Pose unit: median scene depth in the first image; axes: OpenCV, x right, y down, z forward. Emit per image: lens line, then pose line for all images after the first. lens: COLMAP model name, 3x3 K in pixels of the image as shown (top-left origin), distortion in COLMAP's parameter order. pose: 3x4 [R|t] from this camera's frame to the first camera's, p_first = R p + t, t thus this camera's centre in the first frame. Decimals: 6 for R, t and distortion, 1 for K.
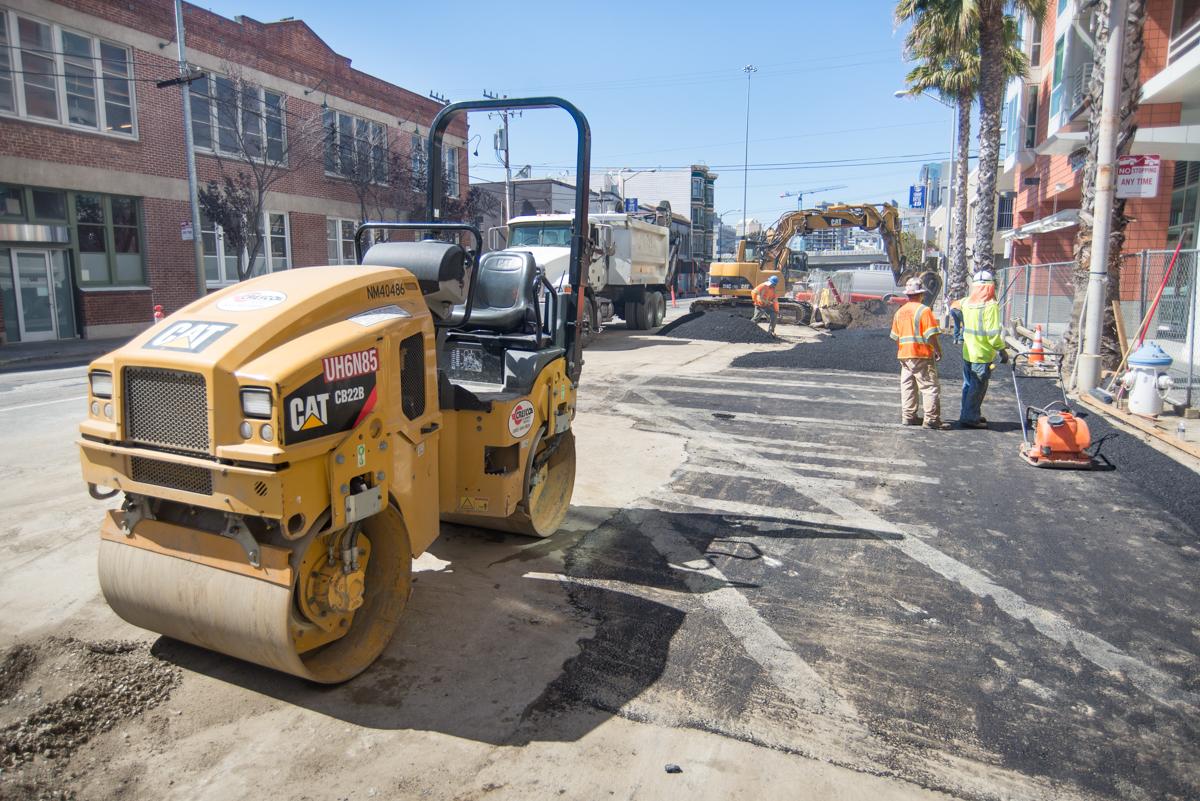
lens RADIAL K [[772.1, 0, 600.0], [0, 772.1, 400.5], [0, 0, 1]] dist [-0.006814, -0.002536]
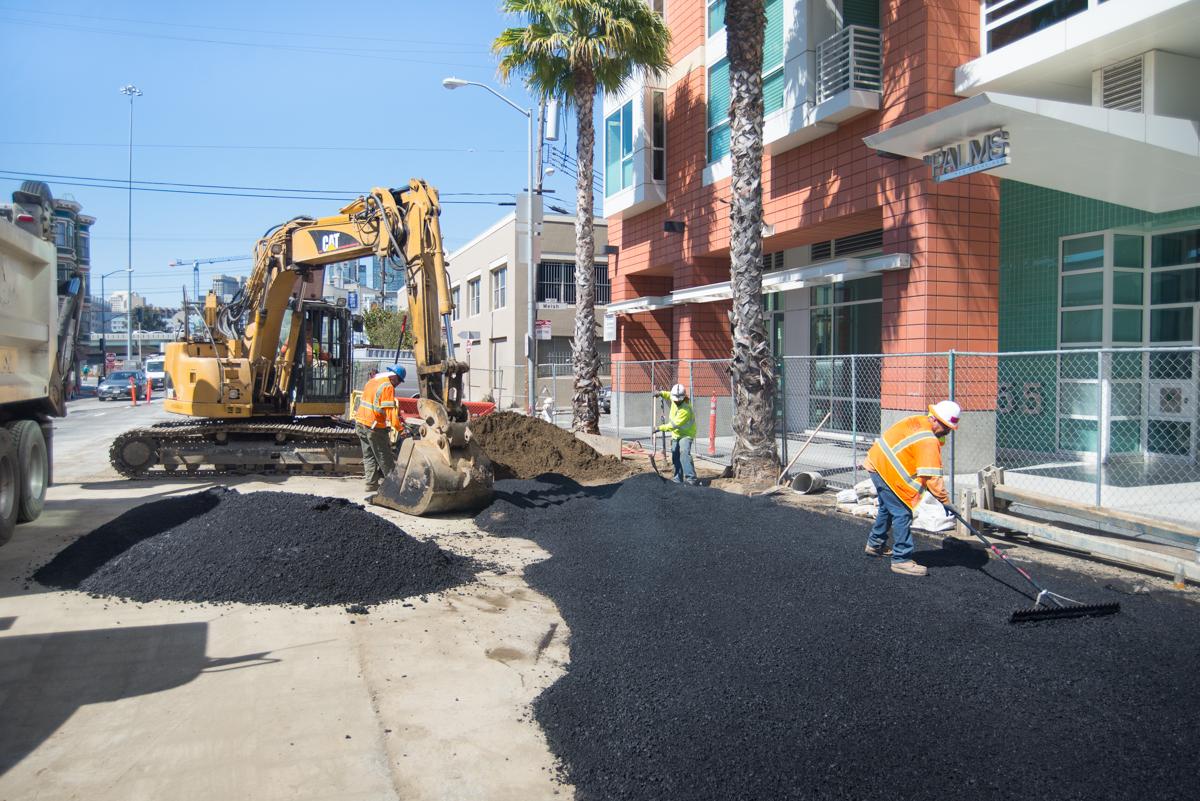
lens RADIAL K [[865.1, 0, 600.0], [0, 865.1, 400.5], [0, 0, 1]] dist [-0.075468, 0.001670]
pose [[0.761711, -0.029112, 0.647262, 0.025702], [0.103895, 0.991551, -0.077668, -0.085309], [-0.639532, 0.126408, 0.758300, 0.497917]]
